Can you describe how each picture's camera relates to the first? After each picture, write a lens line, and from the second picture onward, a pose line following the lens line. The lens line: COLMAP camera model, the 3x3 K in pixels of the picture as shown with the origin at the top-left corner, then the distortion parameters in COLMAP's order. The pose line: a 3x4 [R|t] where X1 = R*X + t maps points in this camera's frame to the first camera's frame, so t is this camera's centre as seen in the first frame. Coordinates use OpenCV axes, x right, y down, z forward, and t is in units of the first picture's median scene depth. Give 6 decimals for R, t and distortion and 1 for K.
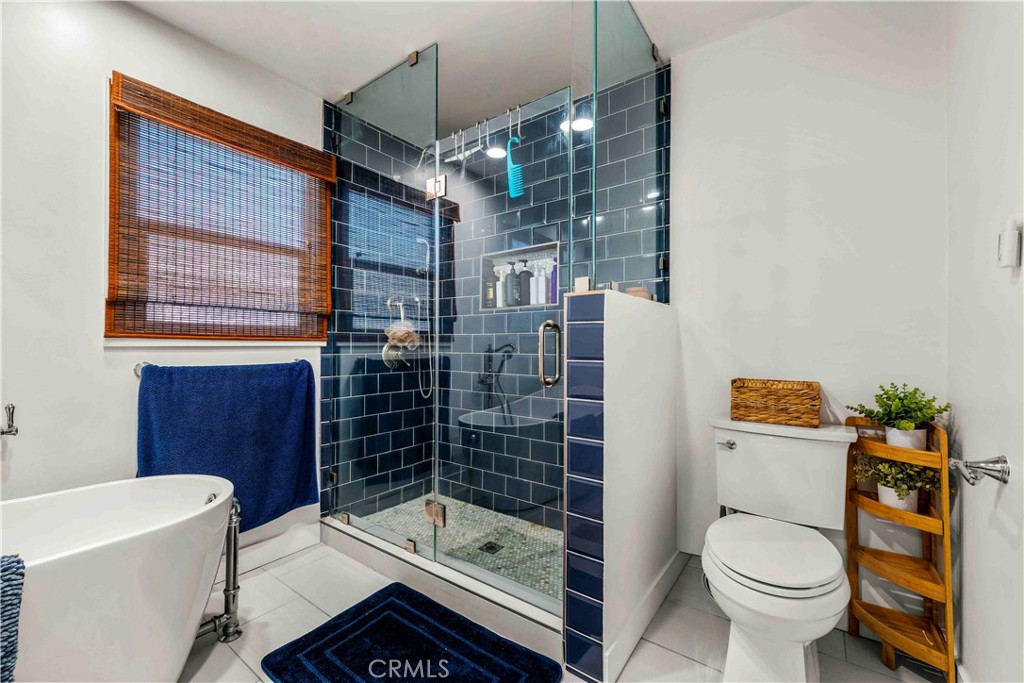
lens RADIAL K [[418.7, 0, 512.5], [0, 418.7, 343.6], [0, 0, 1]] dist [-0.001151, 0.001200]
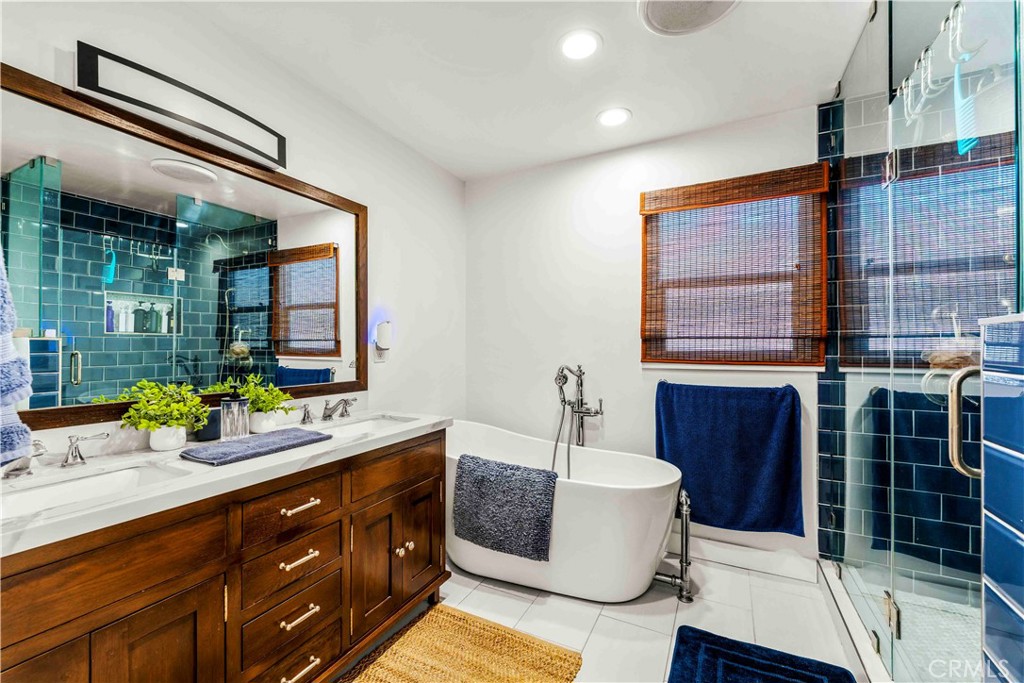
lens RADIAL K [[418.7, 0, 512.4], [0, 418.7, 344.9], [0, 0, 1]] dist [-0.001151, 0.001200]
pose [[0.156511, -0.009818, -0.987627, 0.358531], [0.003328, 0.999950, -0.009413, -0.047435], [0.987671, -0.001814, 0.156536, 0.191794]]
